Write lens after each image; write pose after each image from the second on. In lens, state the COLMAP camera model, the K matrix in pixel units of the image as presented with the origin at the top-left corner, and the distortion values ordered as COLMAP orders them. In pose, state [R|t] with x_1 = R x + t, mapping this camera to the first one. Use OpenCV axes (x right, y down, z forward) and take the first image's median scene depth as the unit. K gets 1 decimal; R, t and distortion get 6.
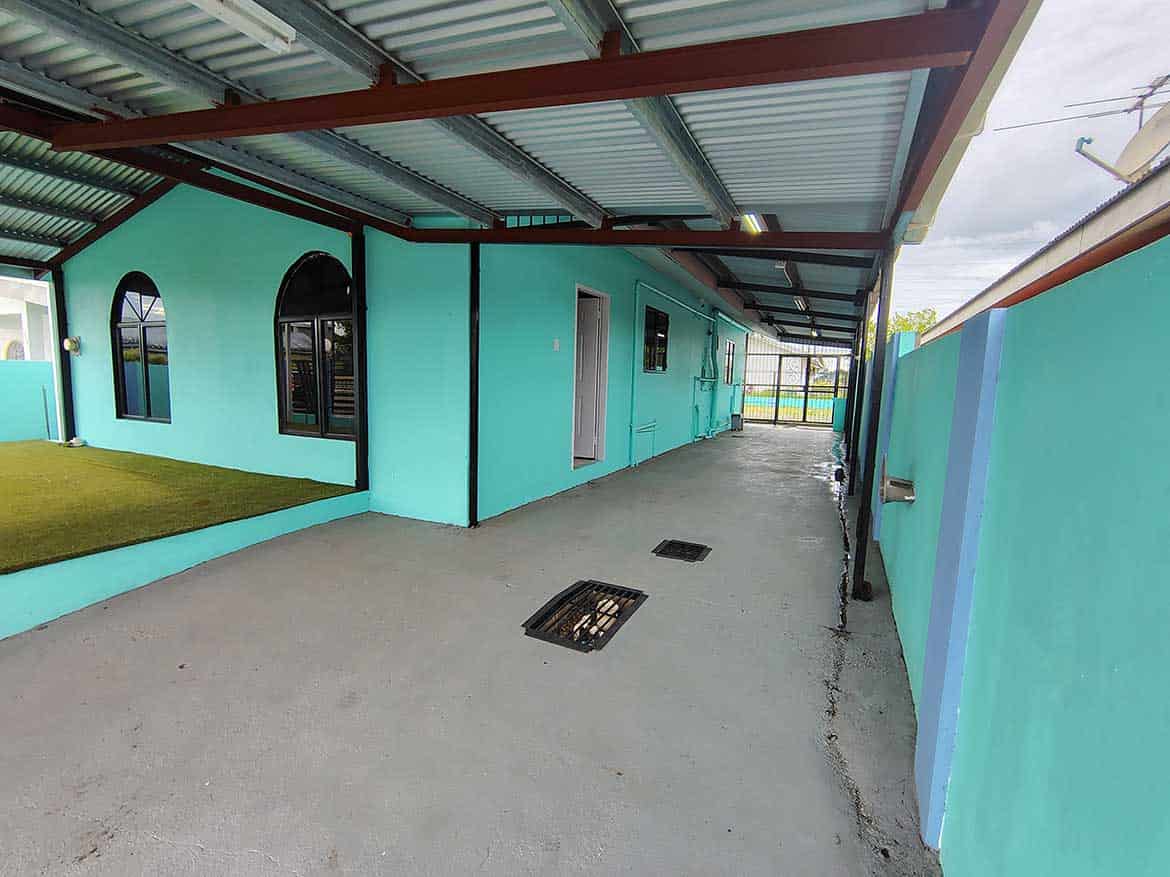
lens RADIAL K [[552.4, 0, 579.6], [0, 552.4, 445.5], [0, 0, 1]] dist [0.000666, 0.000241]
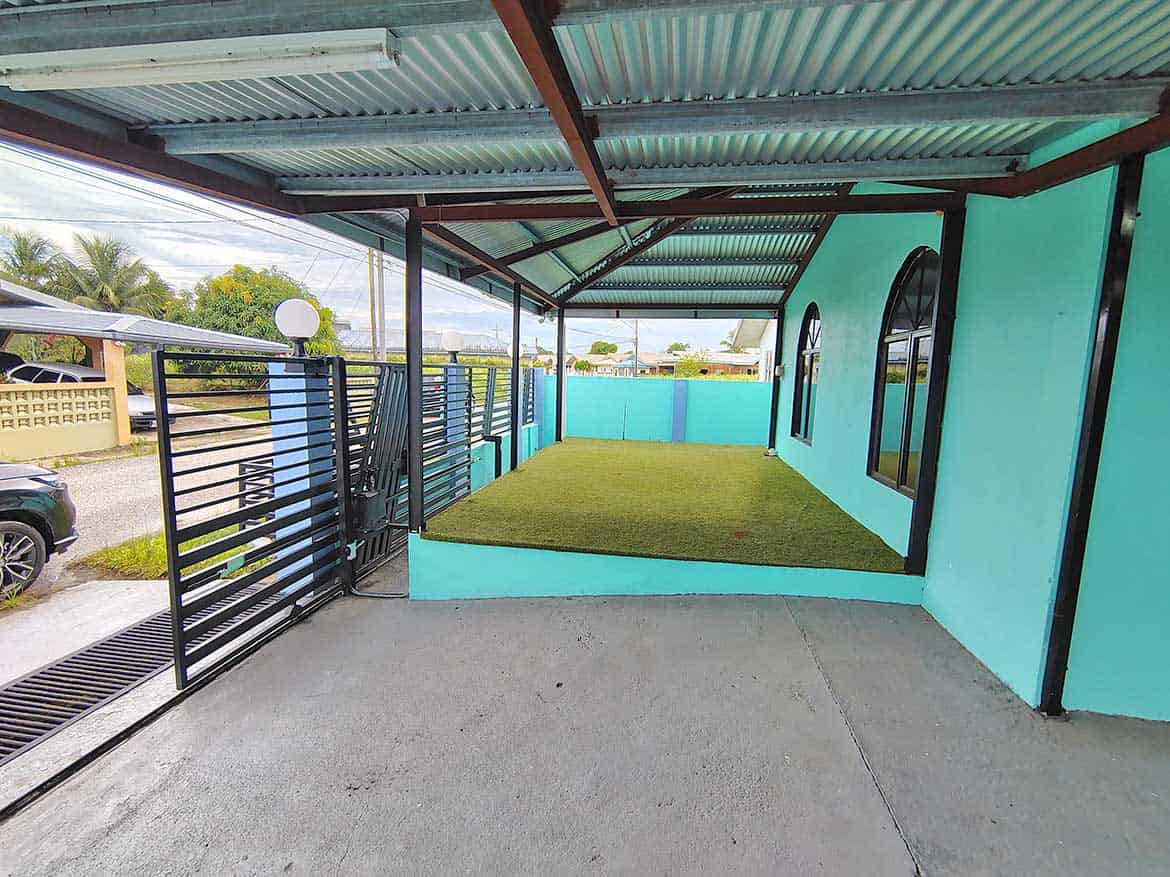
lens RADIAL K [[552.4, 0, 587.8], [0, 552.4, 439.7], [0, 0, 1]] dist [0.000666, 0.000241]
pose [[0.286769, 0.102395, -0.952512, 0.147427], [-0.135337, 0.988630, 0.065532, -0.080551], [0.948392, 0.110118, 0.297366, 0.383740]]
